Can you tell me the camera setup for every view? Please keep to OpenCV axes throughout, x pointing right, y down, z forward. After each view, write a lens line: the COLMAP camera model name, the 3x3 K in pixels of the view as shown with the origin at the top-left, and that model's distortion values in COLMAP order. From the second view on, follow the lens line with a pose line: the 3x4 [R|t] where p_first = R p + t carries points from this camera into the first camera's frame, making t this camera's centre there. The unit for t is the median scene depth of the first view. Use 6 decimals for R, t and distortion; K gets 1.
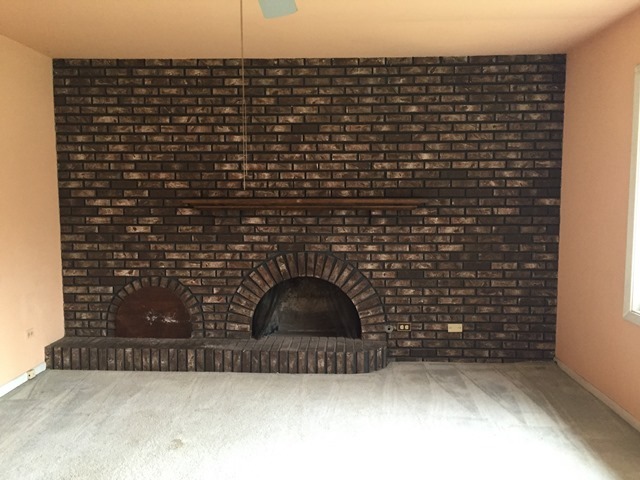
lens RADIAL K [[550.4, 0, 314.4], [0, 550.4, 237.6], [0, 0, 1]] dist [0.075683, -0.053578]
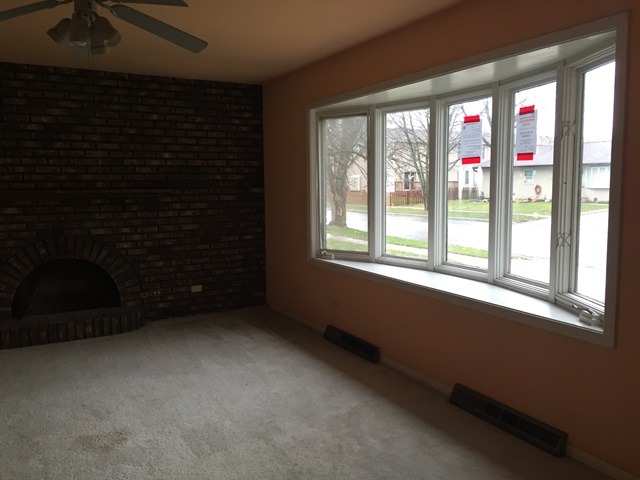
lens RADIAL K [[550.4, 0, 317.6], [0, 550.4, 238.6], [0, 0, 1]] dist [0.075683, -0.053578]
pose [[0.857344, -0.059163, 0.511333, -0.160957], [0.051328, 0.998248, 0.029439, 0.023361], [-0.512178, 0.001006, 0.858879, -0.261438]]
